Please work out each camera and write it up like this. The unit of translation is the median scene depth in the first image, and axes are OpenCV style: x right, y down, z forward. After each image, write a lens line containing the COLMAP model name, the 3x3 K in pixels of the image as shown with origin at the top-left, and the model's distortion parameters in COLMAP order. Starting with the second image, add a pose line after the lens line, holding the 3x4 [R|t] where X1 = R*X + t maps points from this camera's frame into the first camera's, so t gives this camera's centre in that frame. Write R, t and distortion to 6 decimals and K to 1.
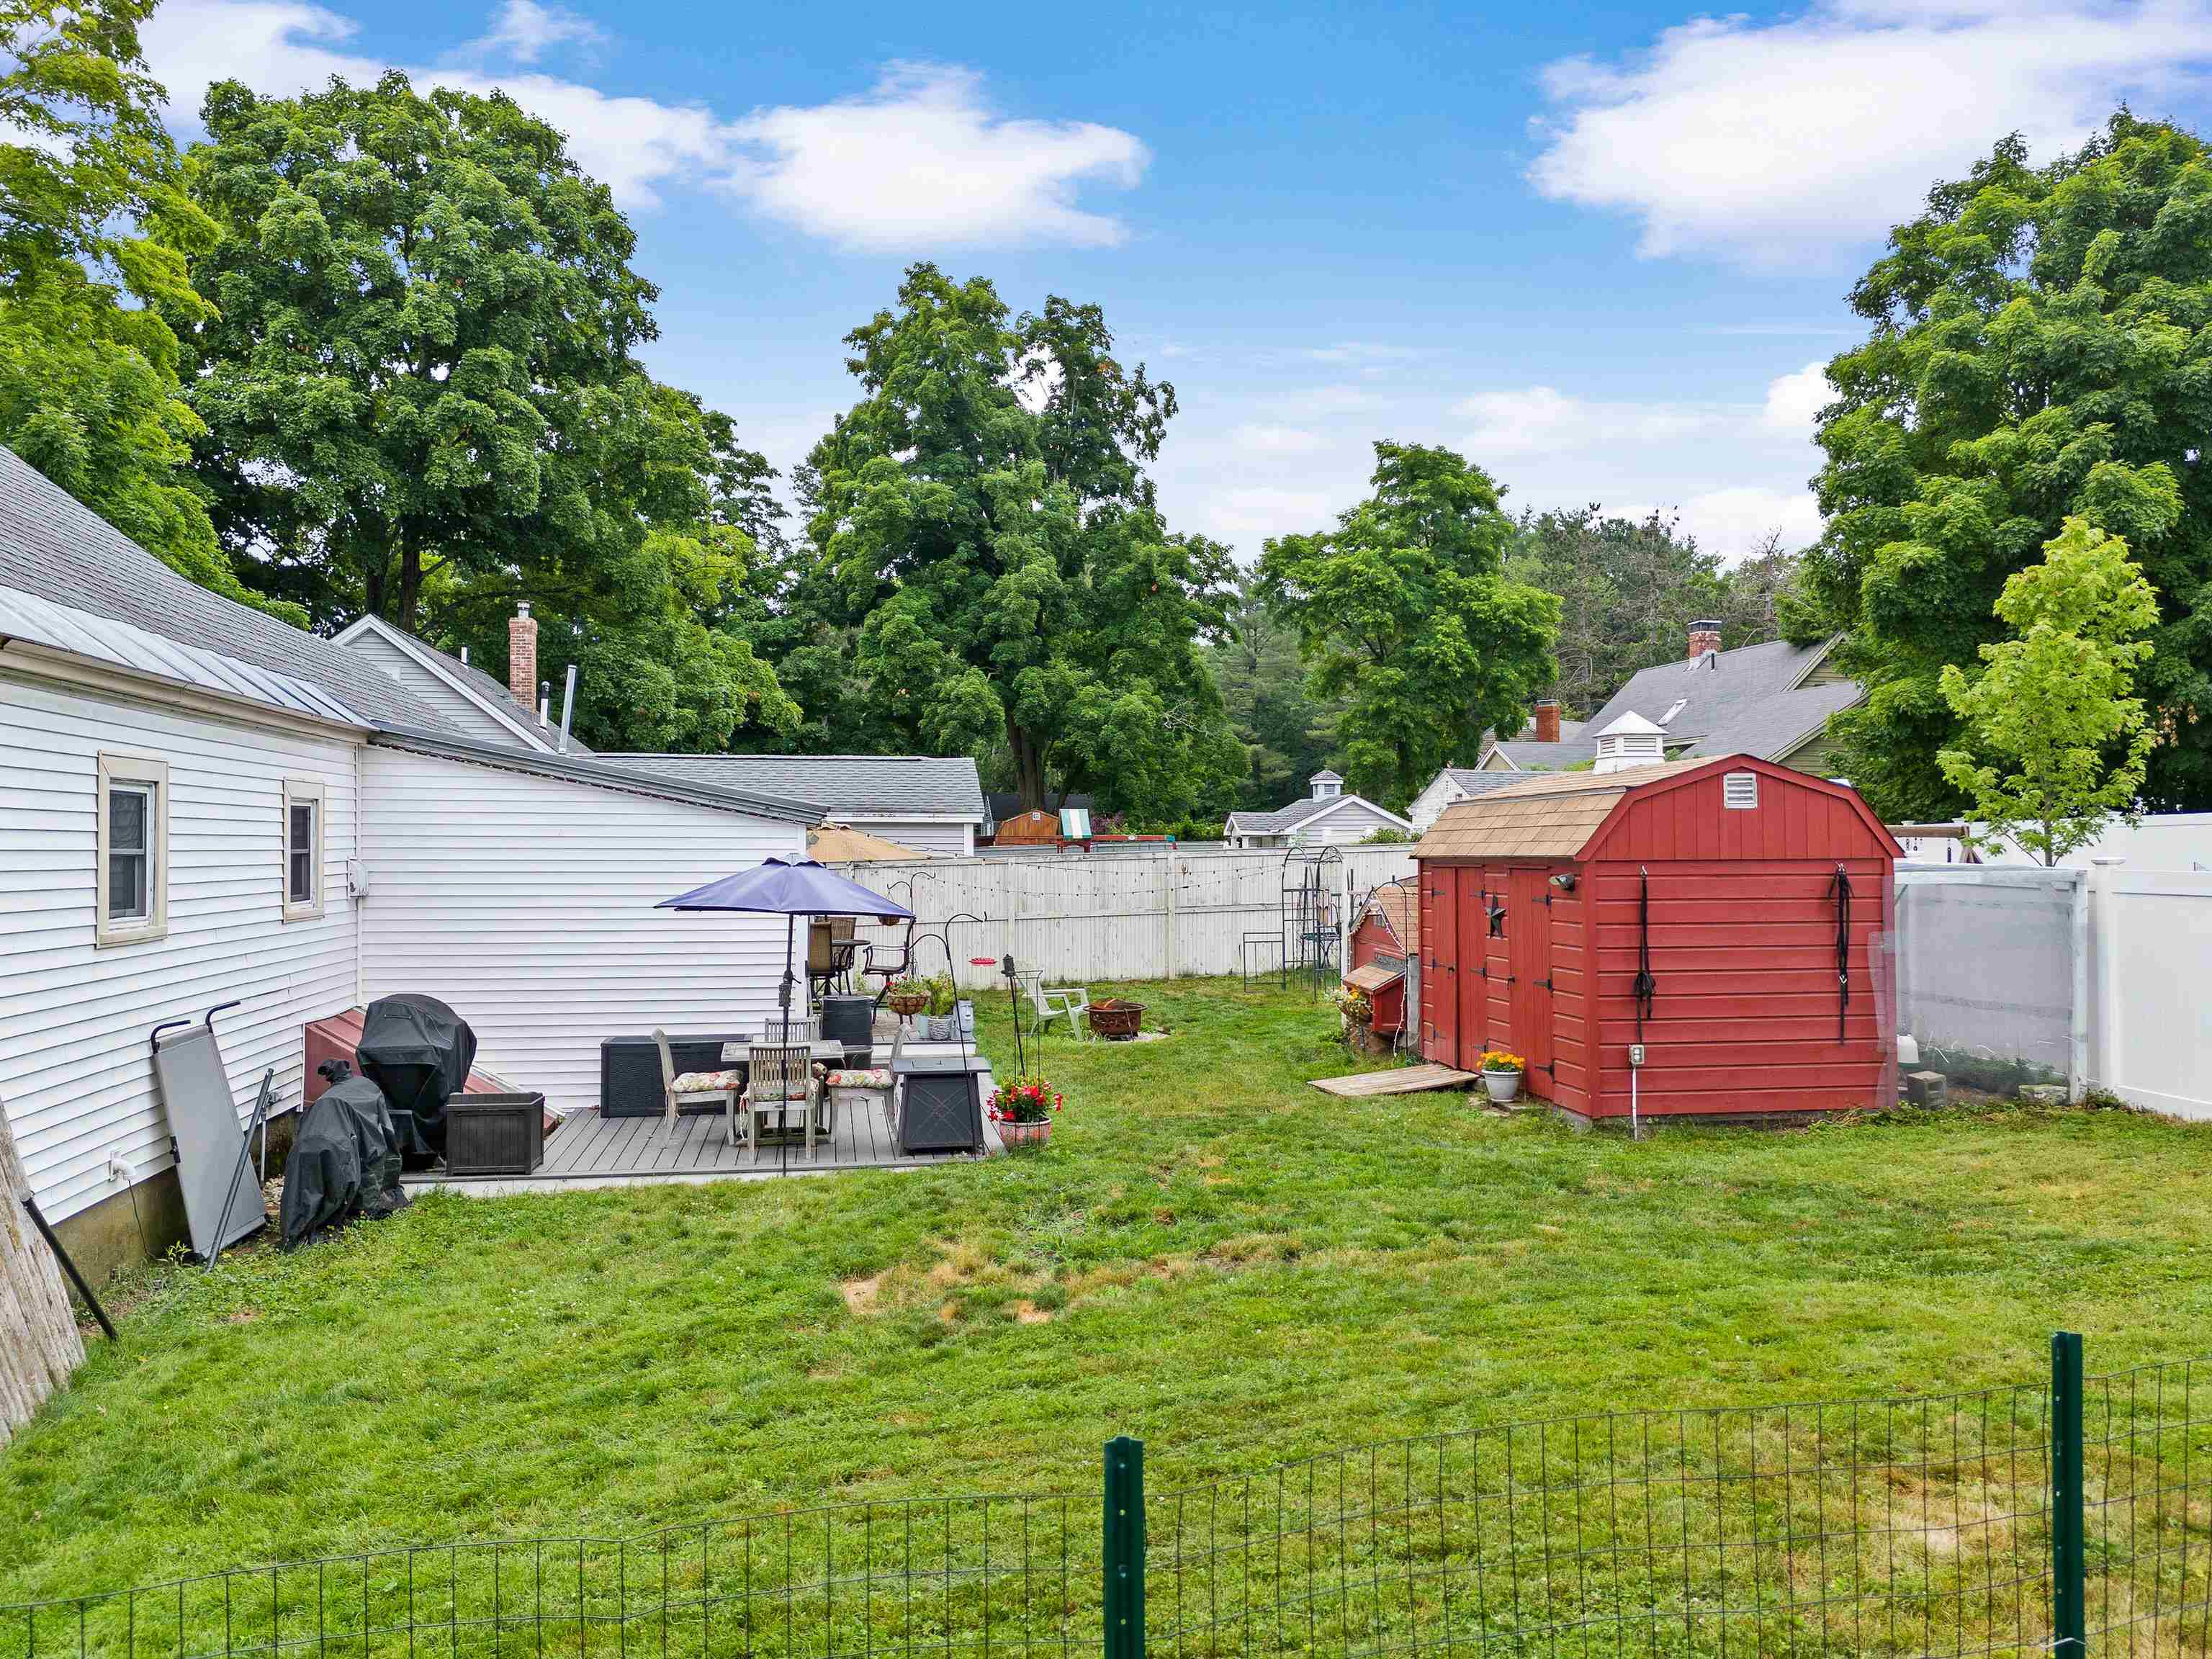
lens RADIAL K [[1696.7, 0, 1111.6], [0, 1696.7, 830.6], [0, 0, 1]] dist [0.068394, -0.055375]
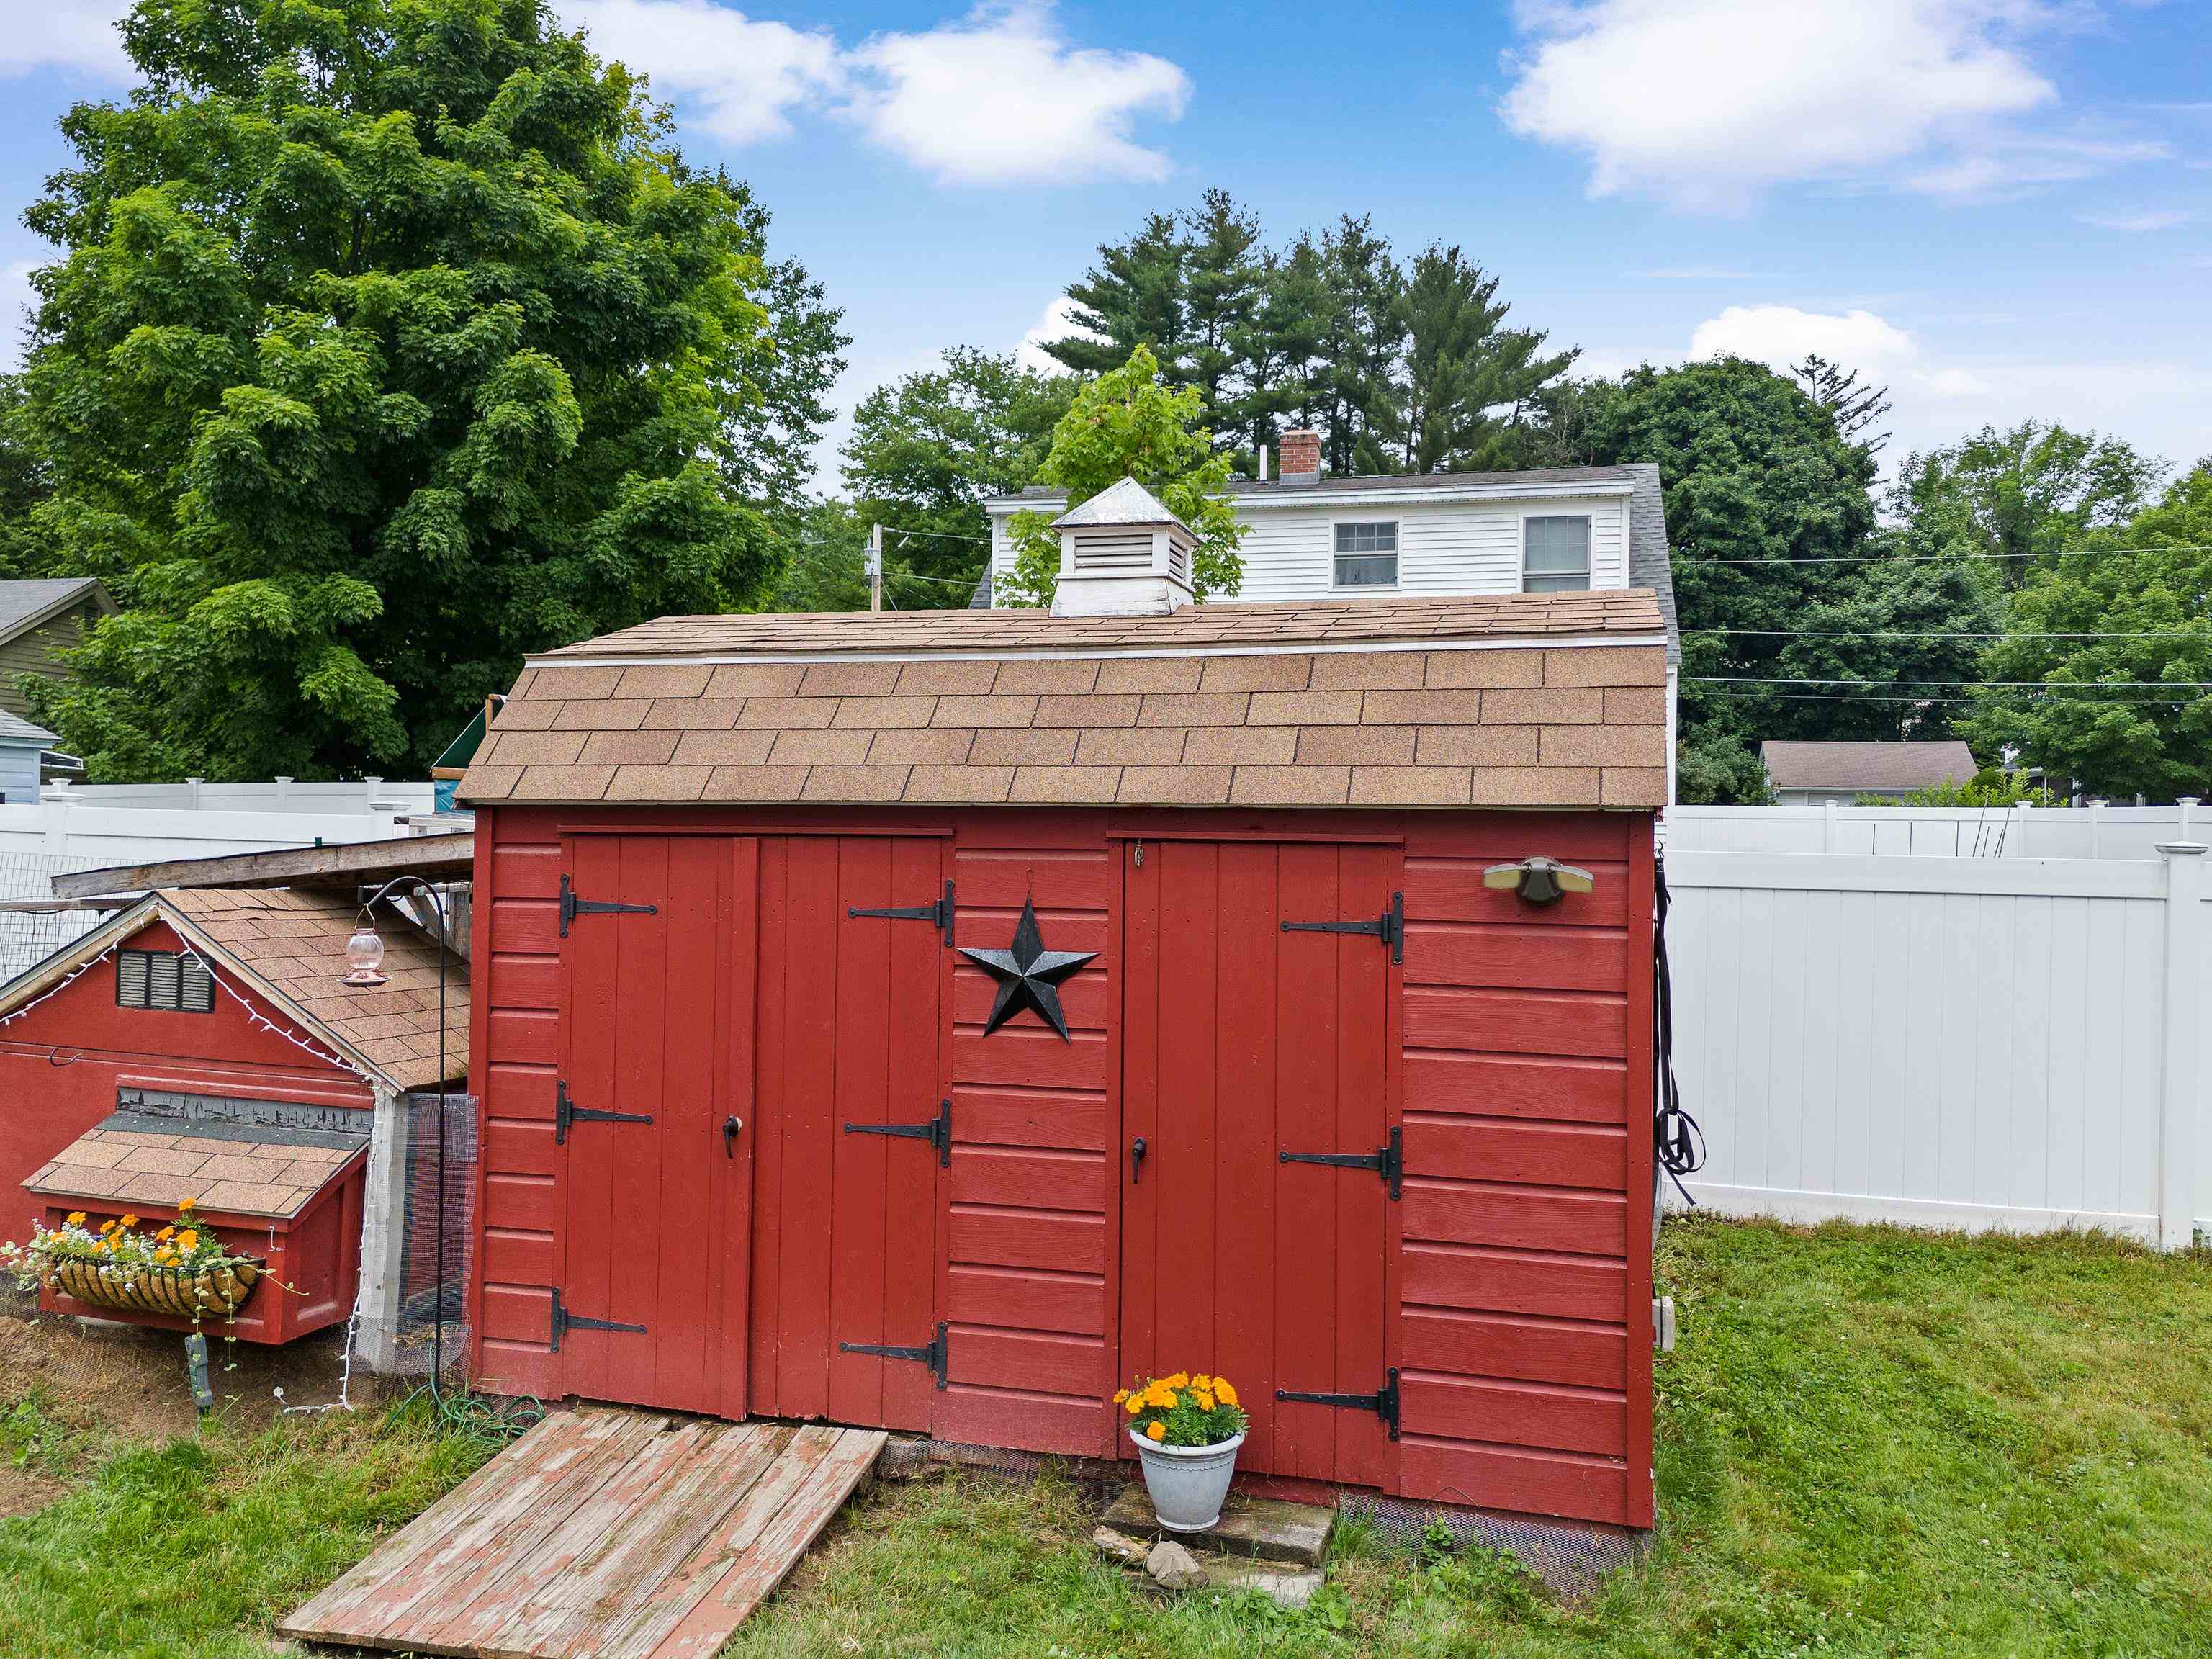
lens RADIAL K [[1696.7, 0, 1105.7], [0, 1696.7, 811.5], [0, 0, 1]] dist [0.068394, -0.055375]
pose [[0.413060, 0.028028, 0.910273, -0.042527], [-0.030022, 0.999402, -0.017150, 0.010264], [-0.910209, -0.020245, 0.413654, 0.391290]]
